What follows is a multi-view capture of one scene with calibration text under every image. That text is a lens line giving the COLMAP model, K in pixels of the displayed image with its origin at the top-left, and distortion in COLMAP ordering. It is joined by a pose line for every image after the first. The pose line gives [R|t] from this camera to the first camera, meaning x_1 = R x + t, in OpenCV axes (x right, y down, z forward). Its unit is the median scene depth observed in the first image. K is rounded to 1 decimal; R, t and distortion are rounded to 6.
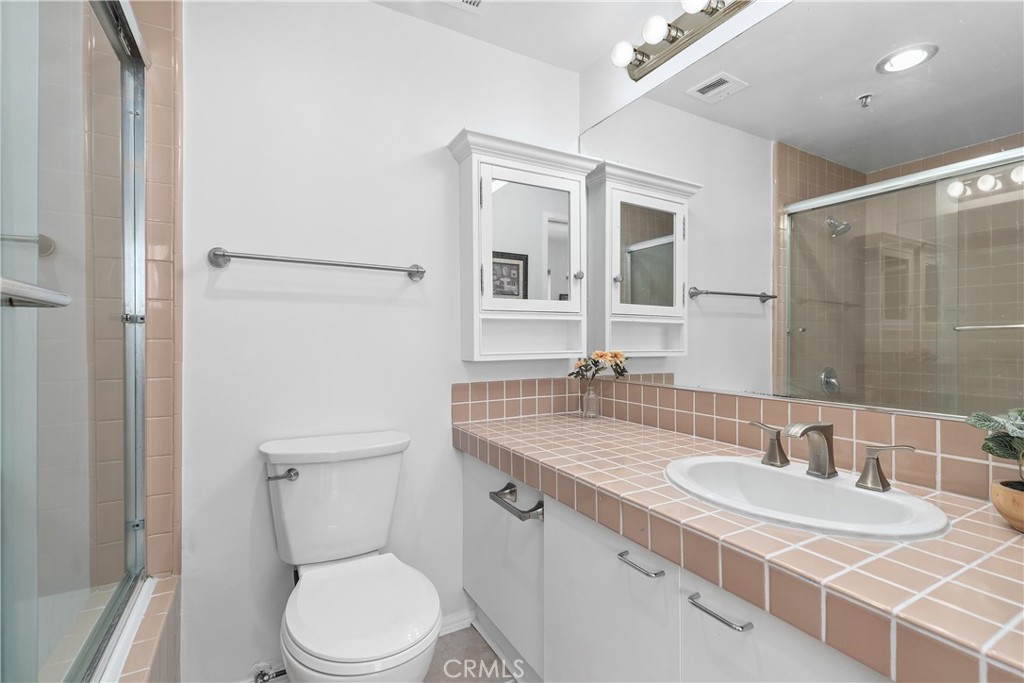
lens RADIAL K [[463.3, 0, 508.4], [0, 463.3, 339.7], [0, 0, 1]] dist [0.005592, -0.001216]
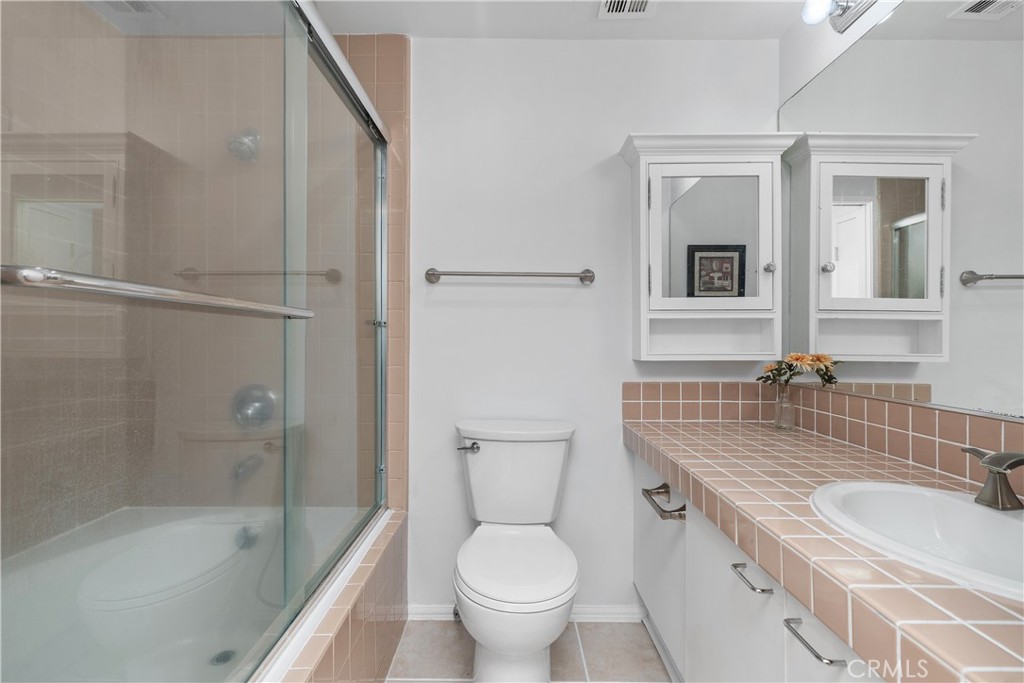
lens RADIAL K [[463.3, 0, 497.7], [0, 463.3, 339.6], [0, 0, 1]] dist [0.005592, -0.001216]
pose [[0.870350, 0.005579, -0.492403, 0.153971], [-0.005042, 0.999984, 0.002418, -0.000646], [0.492409, 0.000378, 0.870364, -0.039506]]
